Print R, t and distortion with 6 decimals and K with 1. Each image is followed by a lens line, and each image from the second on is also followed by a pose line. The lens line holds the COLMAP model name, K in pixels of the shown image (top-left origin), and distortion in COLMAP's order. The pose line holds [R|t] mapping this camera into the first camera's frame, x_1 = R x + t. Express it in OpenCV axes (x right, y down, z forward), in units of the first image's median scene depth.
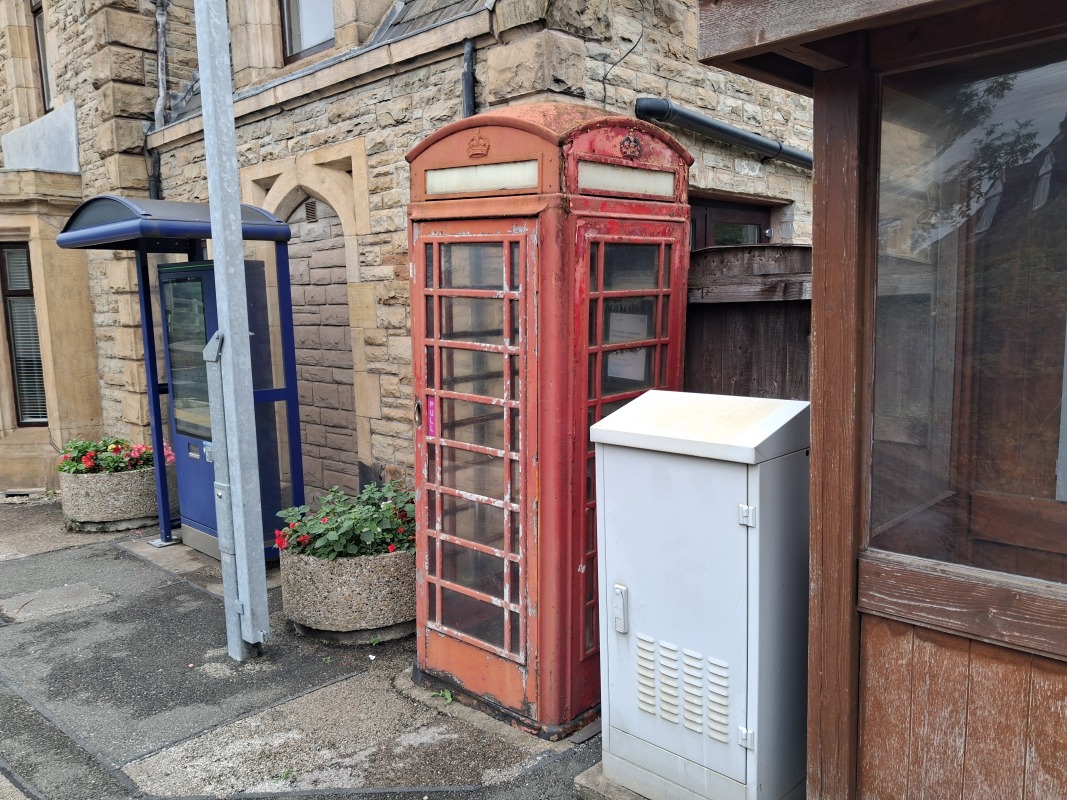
lens RADIAL K [[834.5, 0, 541.0], [0, 834.5, 402.0], [0, 0, 1]] dist [0.012044, 0.003951]
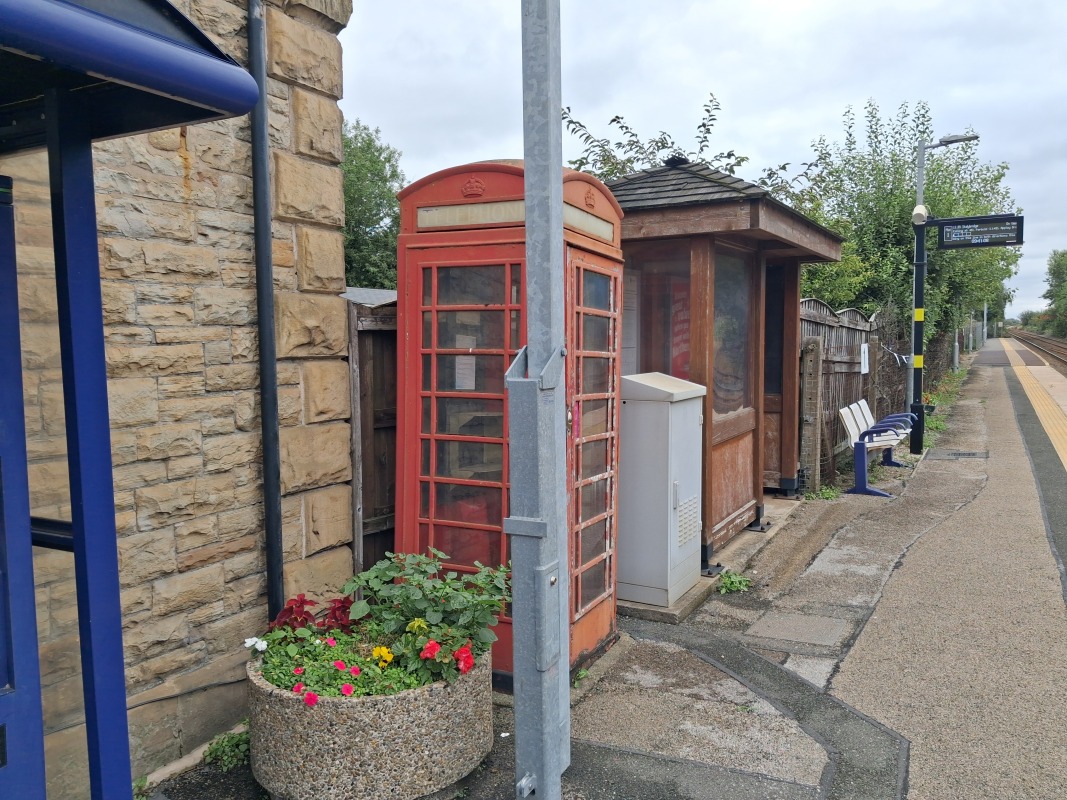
lens RADIAL K [[834.5, 0, 537.4], [0, 834.5, 400.9], [0, 0, 1]] dist [0.012044, 0.003951]
pose [[-0.260420, -0.053075, 0.964035, -1.169462], [0.140614, 0.985757, 0.092256, -0.118590], [-0.955201, 0.159582, -0.249248, 1.304651]]
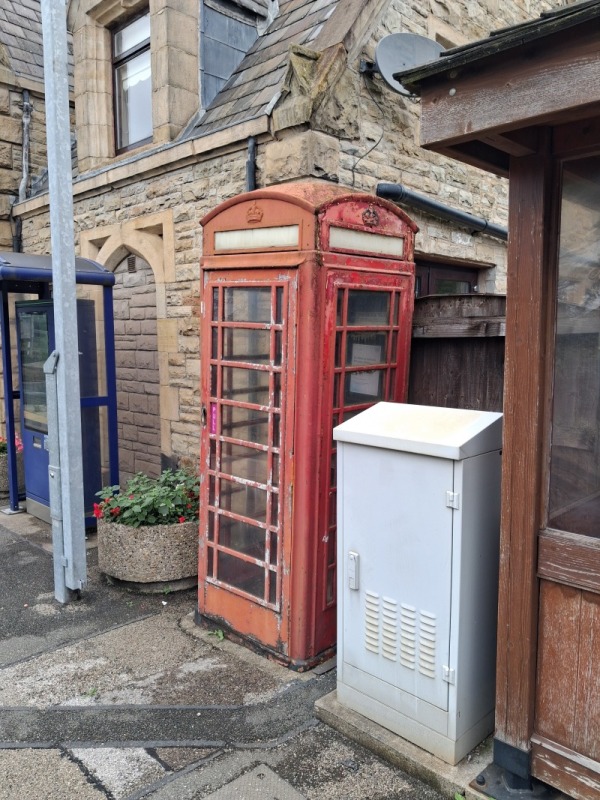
lens RADIAL K [[625.7, 0, 297.0], [0, 625.7, 399.5], [0, 0, 1]] dist [0.012044, 0.003951]
pose [[0.999604, 0.025129, -0.012673, 0.010823], [-0.025431, 0.999384, -0.024190, 0.007292], [0.012058, 0.024502, 0.999627, 0.019954]]
